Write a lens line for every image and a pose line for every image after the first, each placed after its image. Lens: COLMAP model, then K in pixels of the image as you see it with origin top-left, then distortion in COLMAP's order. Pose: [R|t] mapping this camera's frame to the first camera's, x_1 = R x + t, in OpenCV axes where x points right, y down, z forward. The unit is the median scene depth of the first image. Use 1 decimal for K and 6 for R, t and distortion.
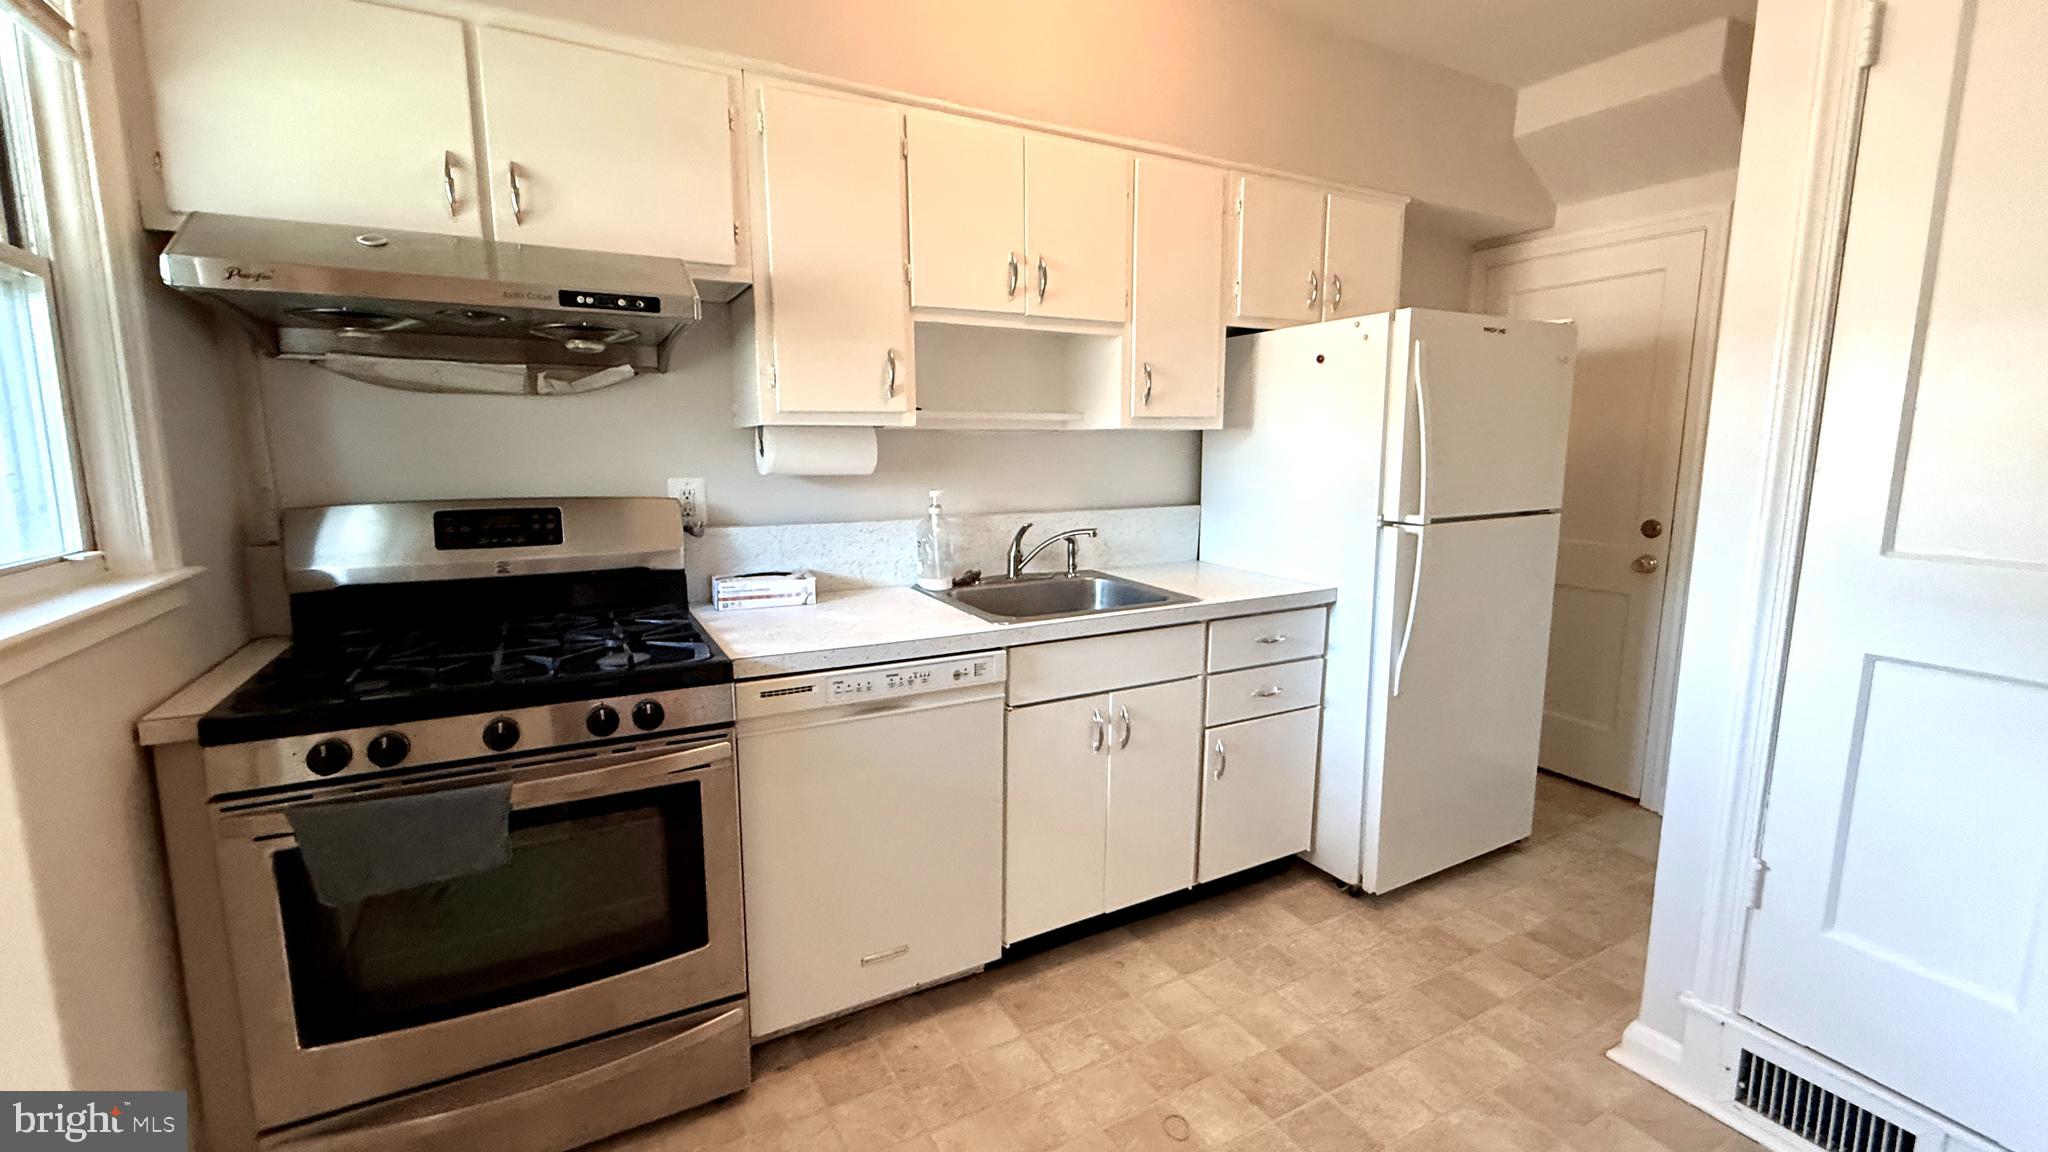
lens RADIAL K [[864.6, 0, 1024.0], [0, 864.6, 576.0], [0, 0, 1]] dist [0.000380, 0.000191]
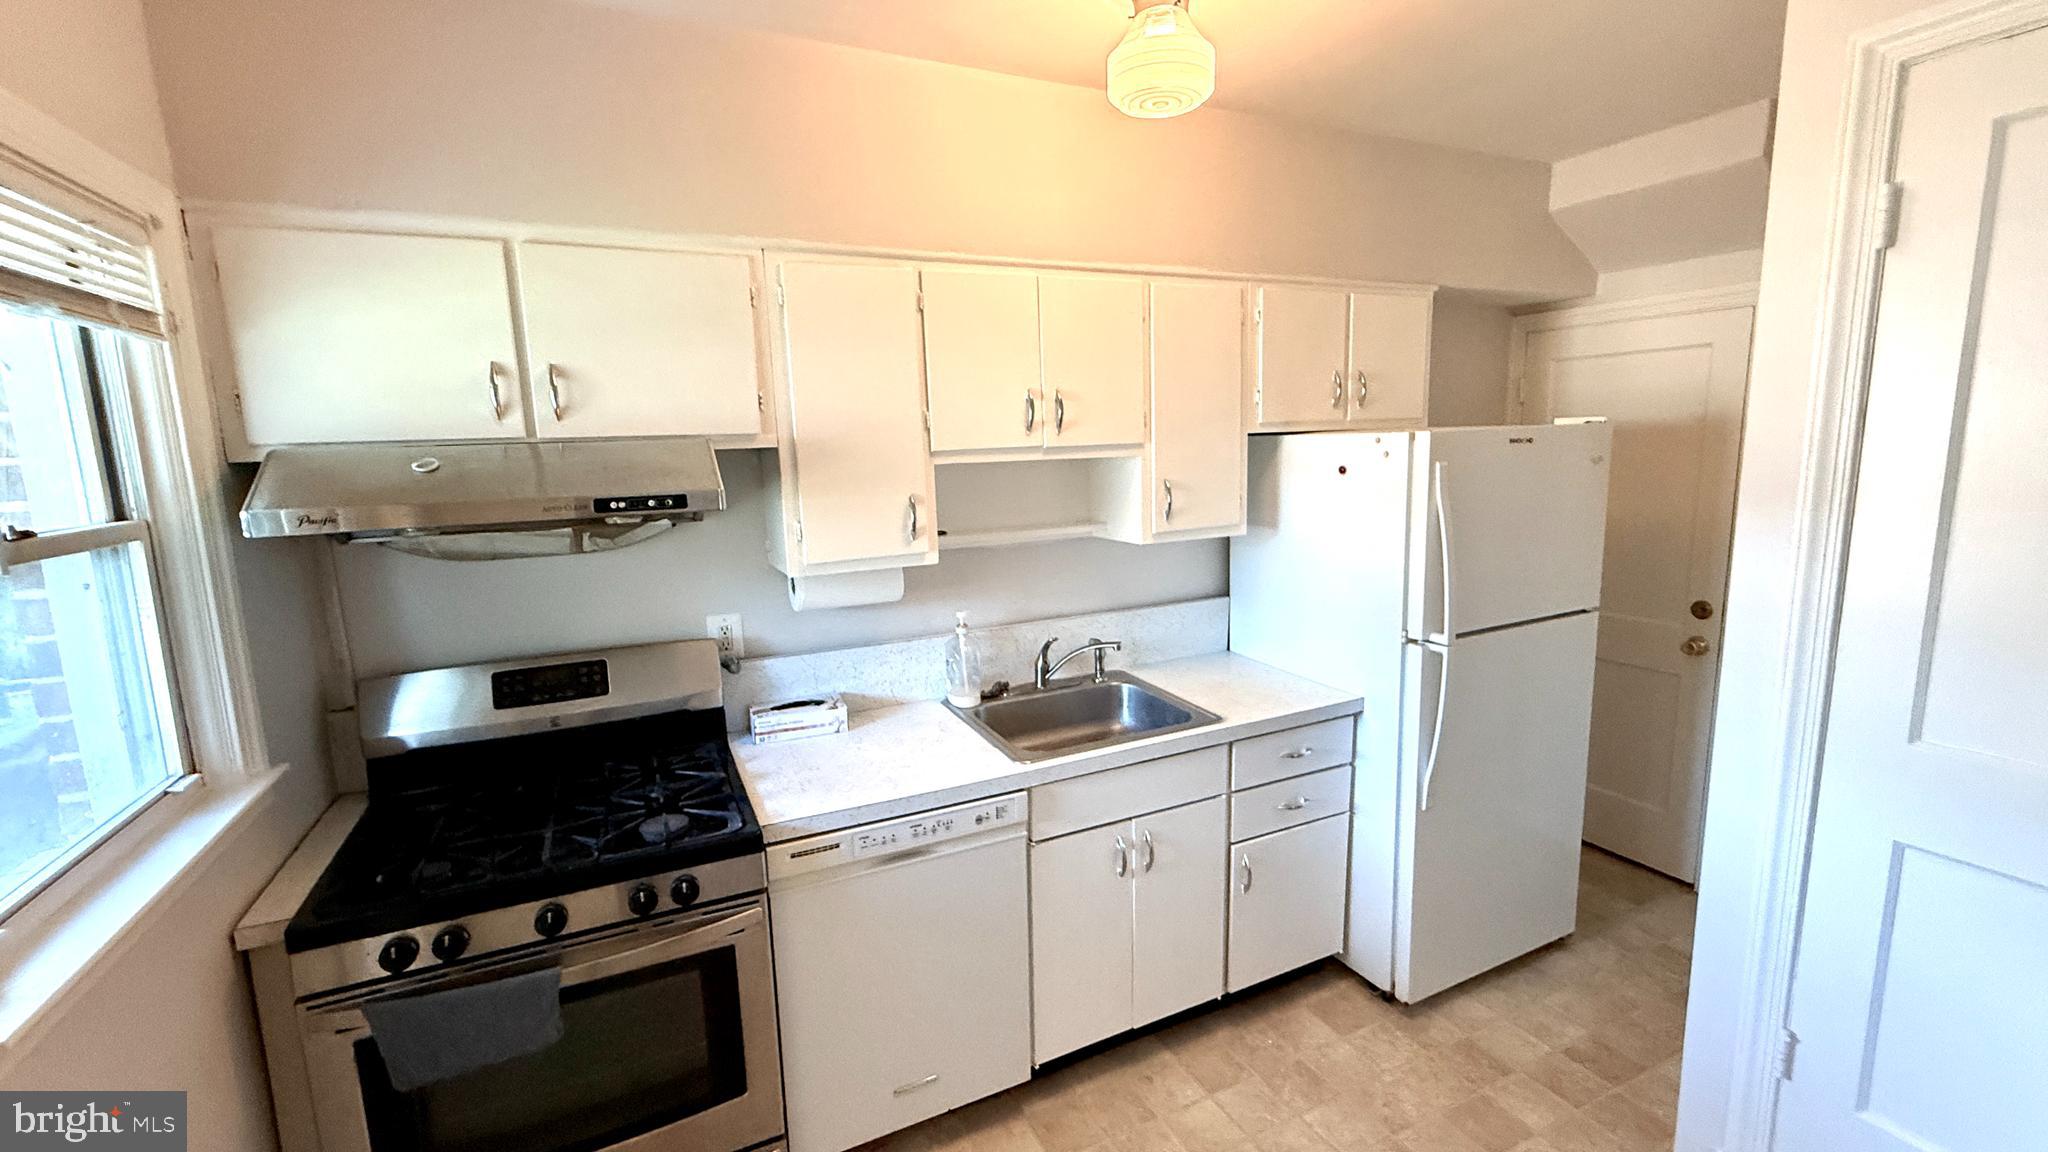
lens RADIAL K [[864.6, 0, 1024.0], [0, 864.6, 576.0], [0, 0, 1]] dist [0.000380, 0.000191]
pose [[0.997665, -0.019638, -0.065414, 0.044658], [0.020244, 0.999758, 0.008622, -0.166687], [0.065229, -0.009926, 0.997821, -0.025127]]
